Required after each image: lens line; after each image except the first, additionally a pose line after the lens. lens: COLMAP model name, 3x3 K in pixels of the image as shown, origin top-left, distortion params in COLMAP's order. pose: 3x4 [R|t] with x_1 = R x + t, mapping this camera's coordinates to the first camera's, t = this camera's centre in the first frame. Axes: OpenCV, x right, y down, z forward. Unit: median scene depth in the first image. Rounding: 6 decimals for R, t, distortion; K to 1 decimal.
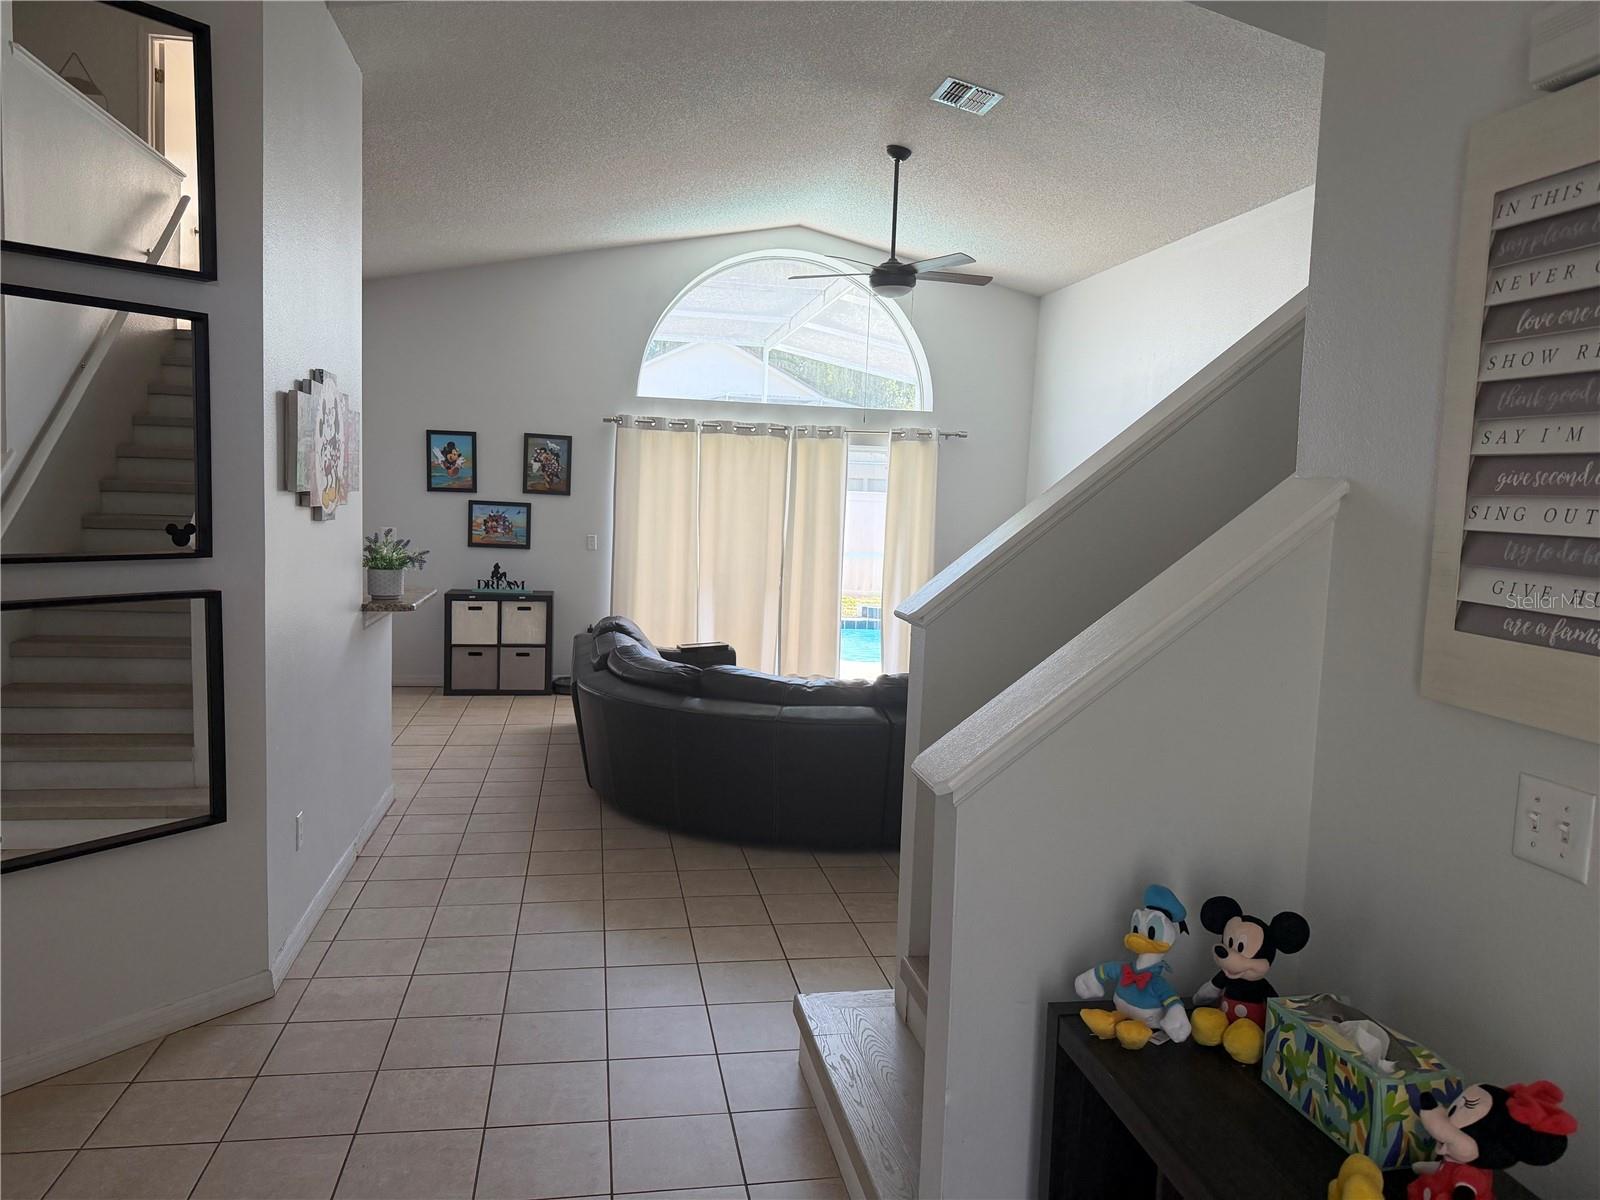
lens RADIAL K [[1132.9, 0, 816.6], [0, 1132.9, 642.9], [0, 0, 1]] dist [0.006913, -0.012286]
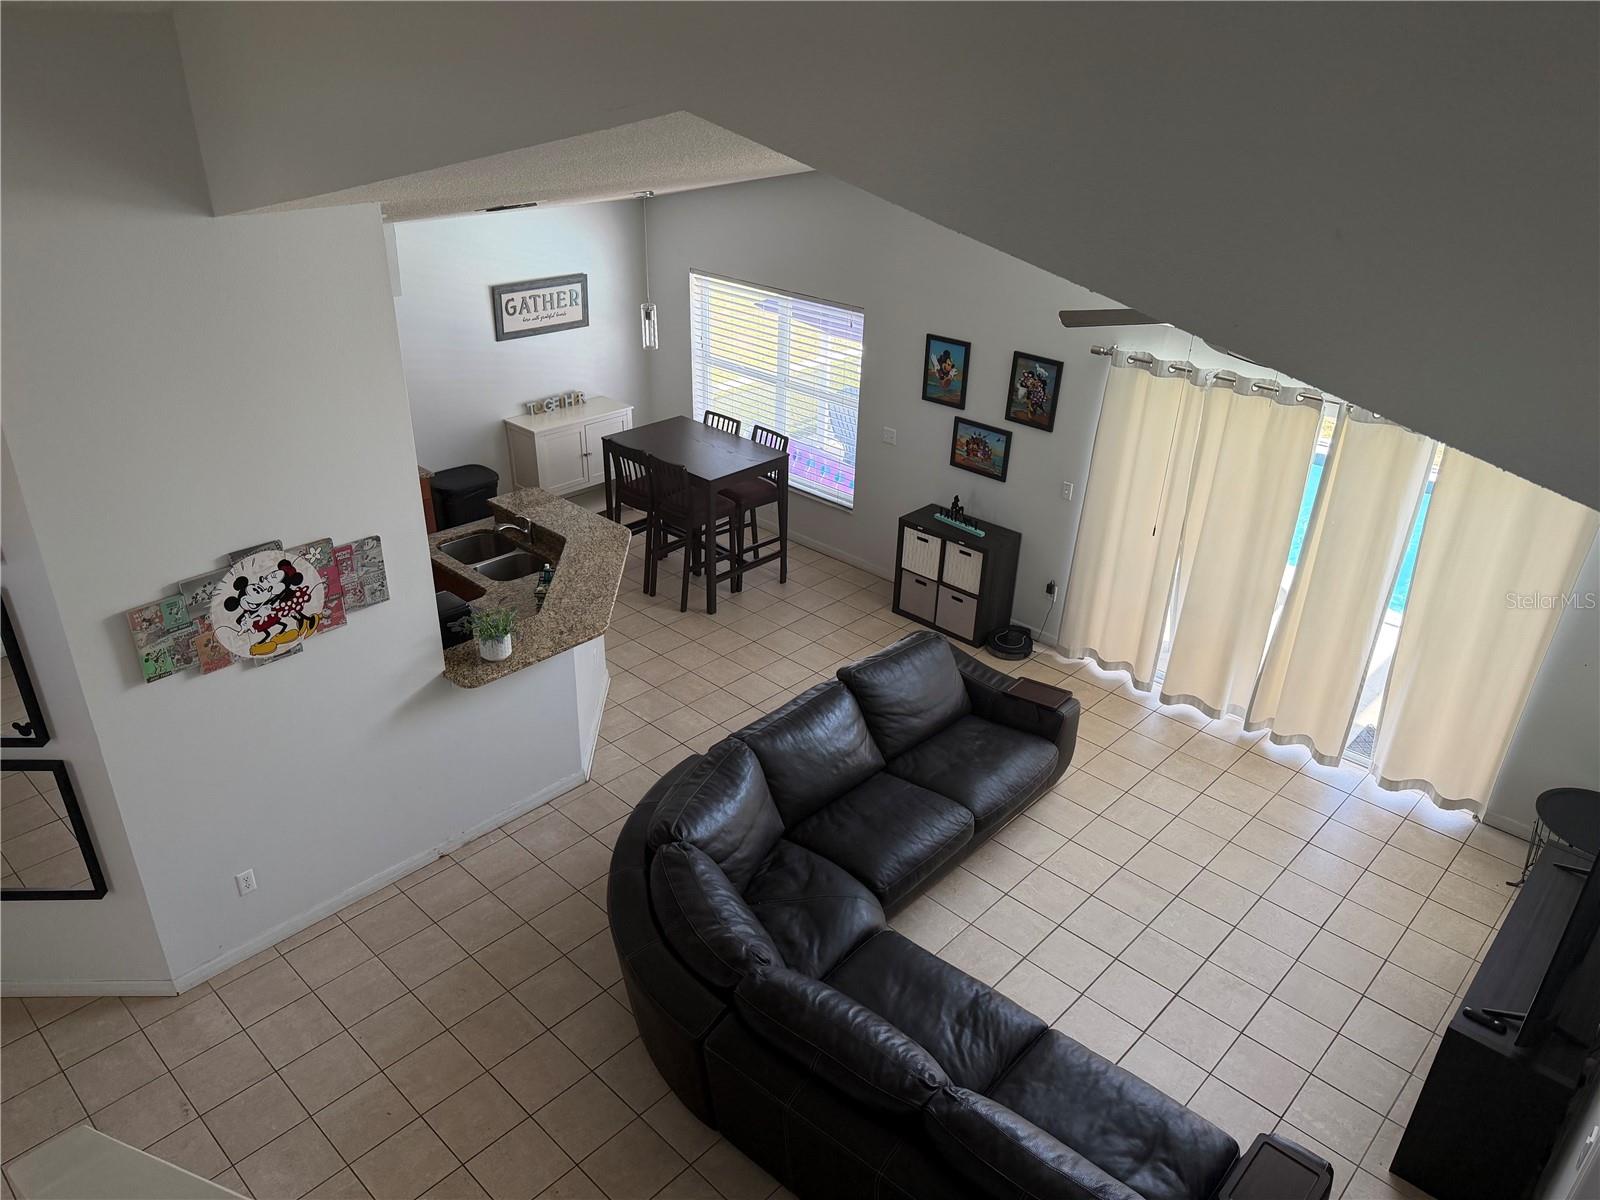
lens RADIAL K [[1132.9, 0, 799.1], [0, 1132.9, 603.7], [0, 0, 1]] dist [0.006913, -0.012286]
pose [[0.570859, 0.347636, -0.743821, 0.349818], [-0.097632, 0.928254, 0.358904, -0.299399], [0.815223, -0.132263, 0.563843, 0.361792]]
